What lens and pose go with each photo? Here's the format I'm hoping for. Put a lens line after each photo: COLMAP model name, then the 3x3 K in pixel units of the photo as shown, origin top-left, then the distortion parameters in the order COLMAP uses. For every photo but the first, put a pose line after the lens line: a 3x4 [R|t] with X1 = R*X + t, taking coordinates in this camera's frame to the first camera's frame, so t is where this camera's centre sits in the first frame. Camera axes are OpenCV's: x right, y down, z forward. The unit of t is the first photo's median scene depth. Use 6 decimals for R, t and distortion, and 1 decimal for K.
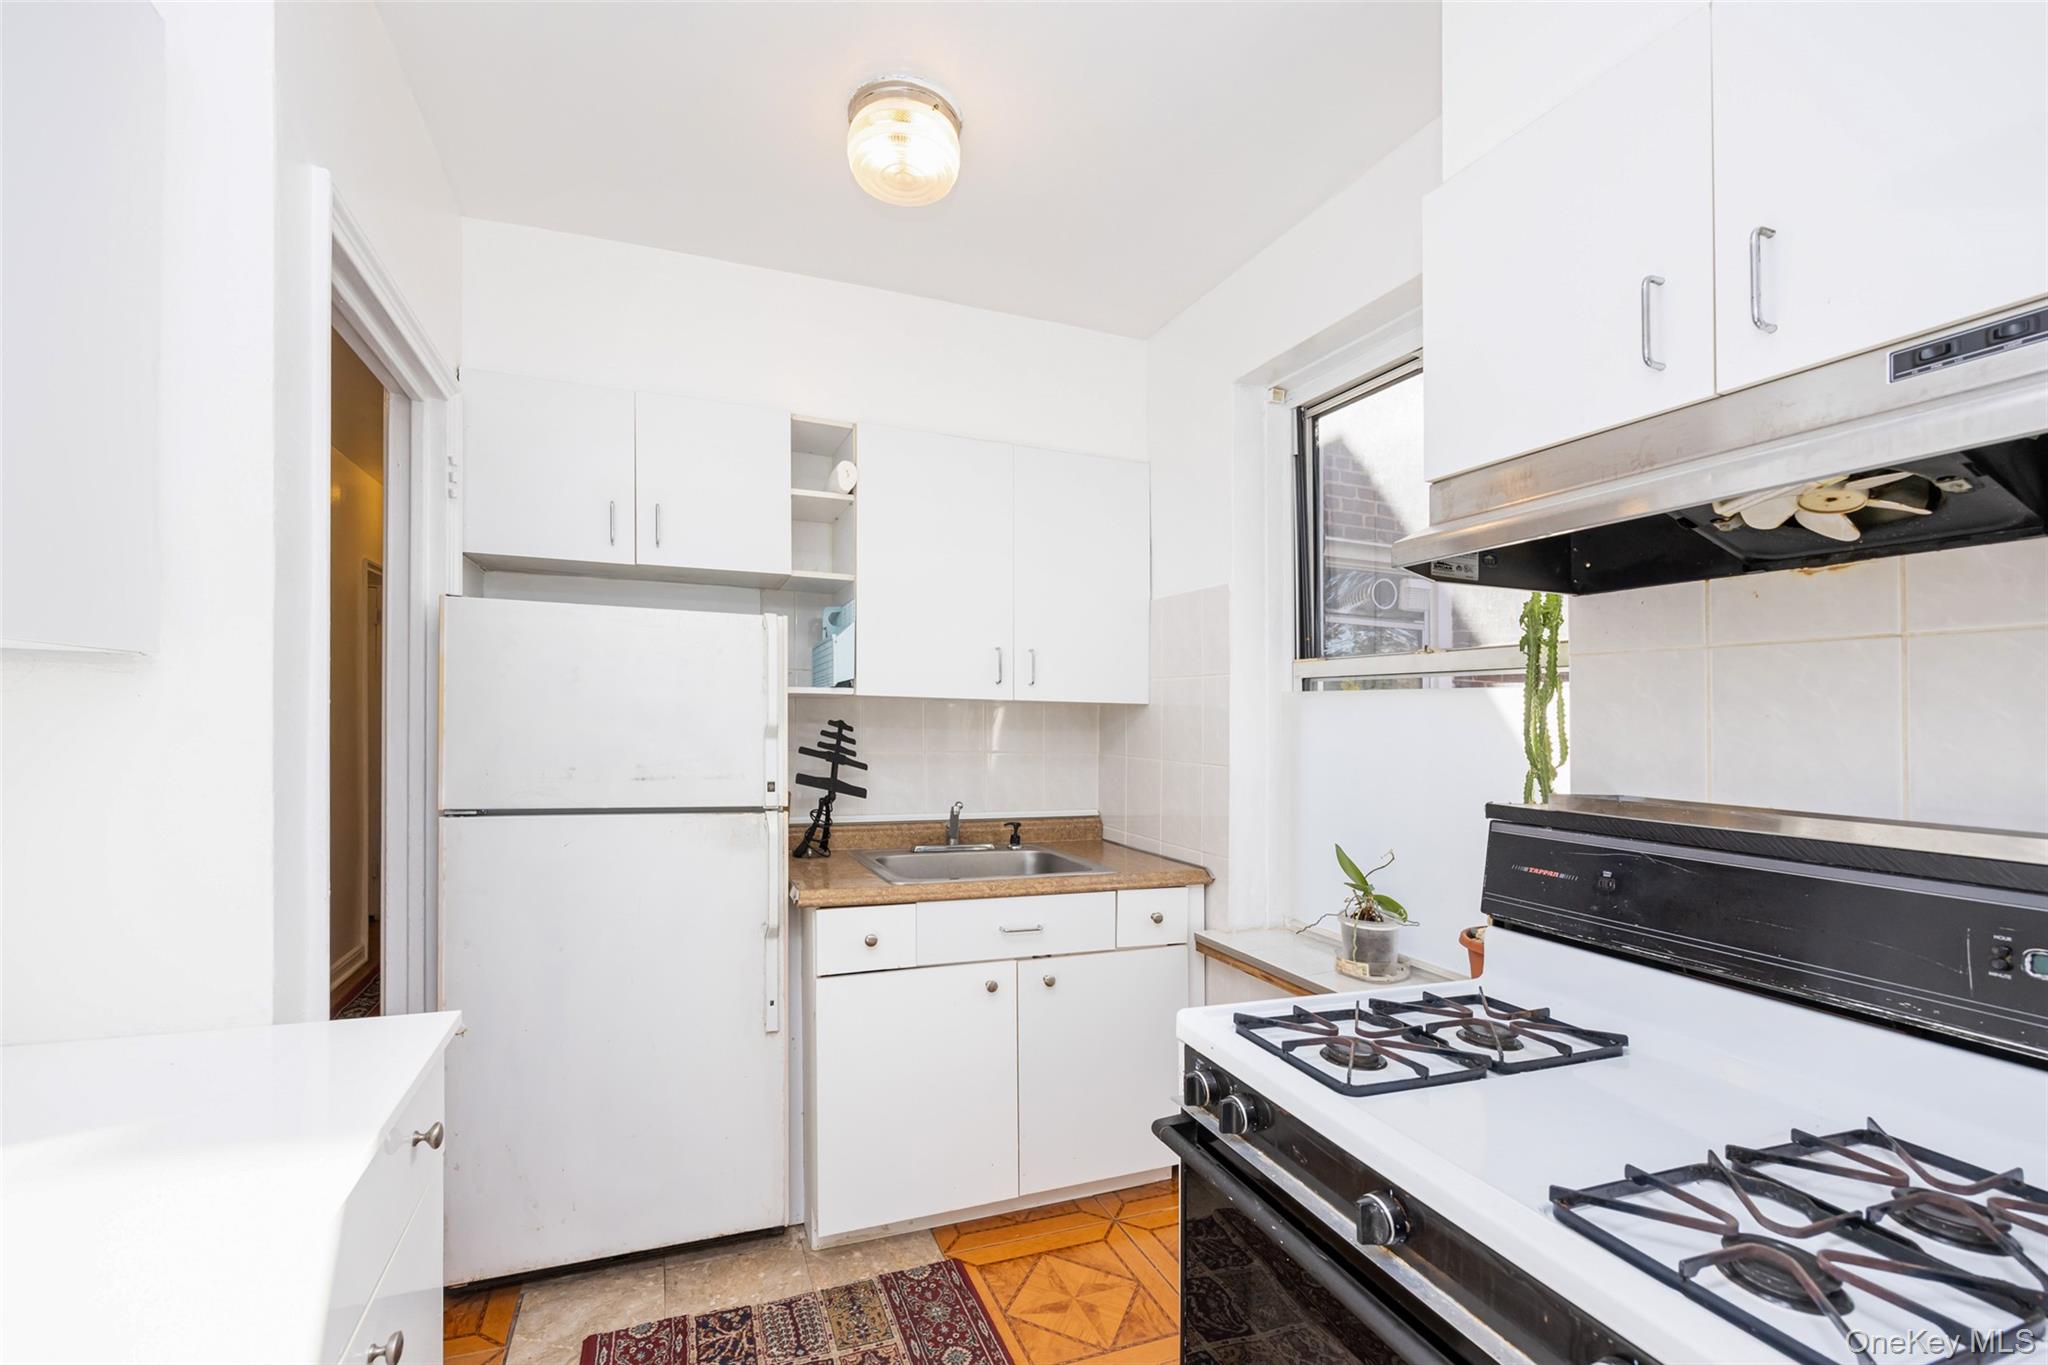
lens RADIAL K [[873.6, 0, 1018.8], [0, 873.6, 719.7], [0, 0, 1]] dist [0.001136, 0.000185]
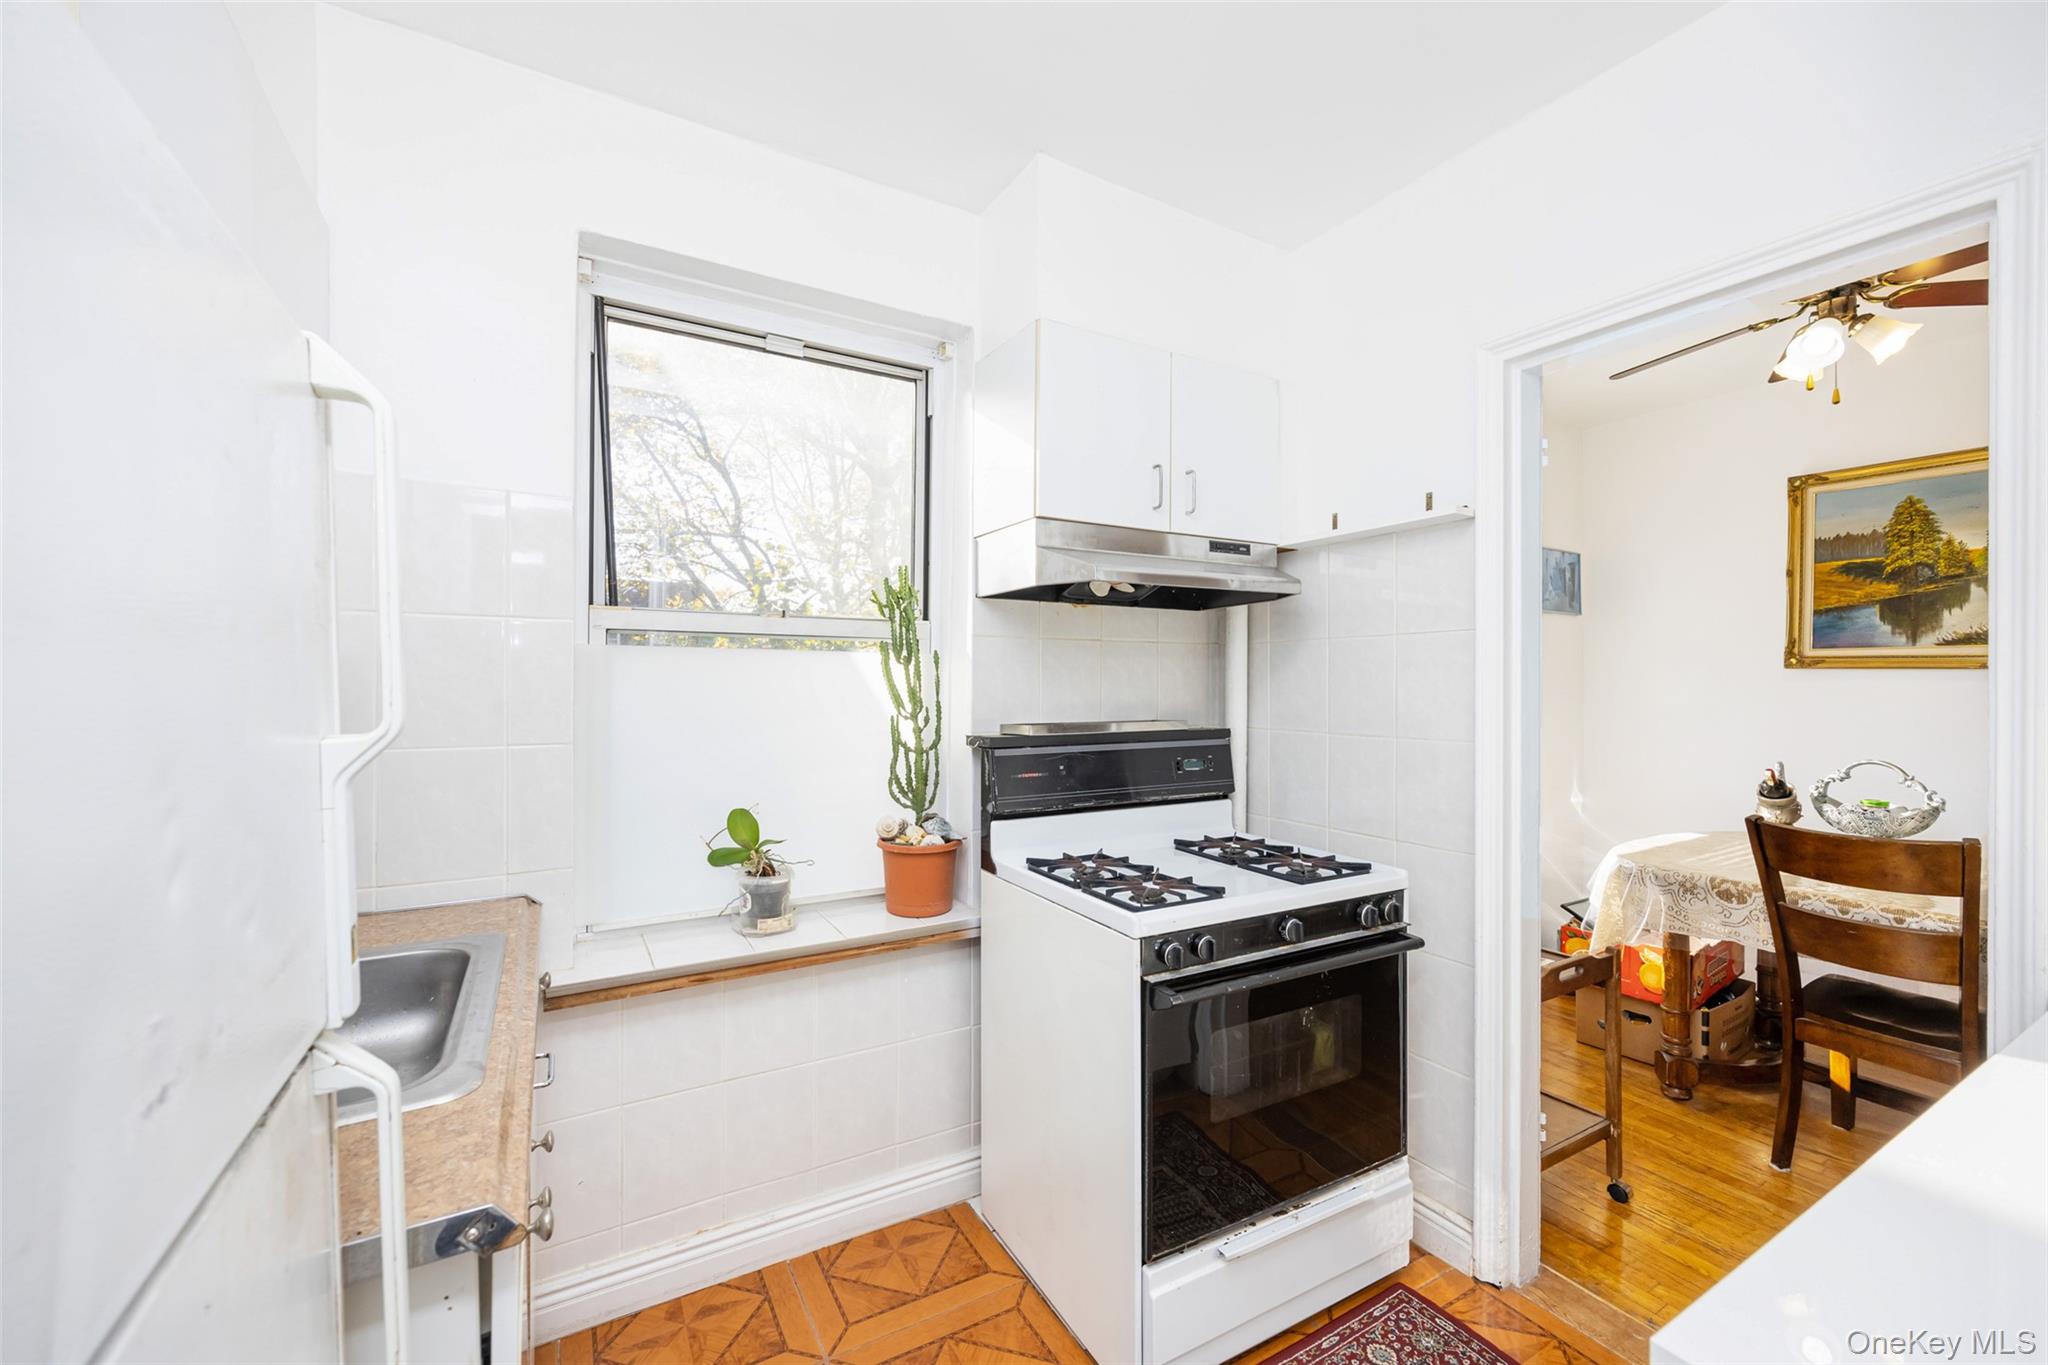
lens RADIAL K [[815.9, 0, 1024.0], [0, 815.9, 682.5], [0, 0, 1]] dist [-0.000610, -0.000010]
pose [[-0.154460, -0.007824, 0.987968, -0.973271], [-0.001378, 0.999969, 0.007704, -0.006010], [-0.987998, -0.000171, -0.154466, 1.391142]]
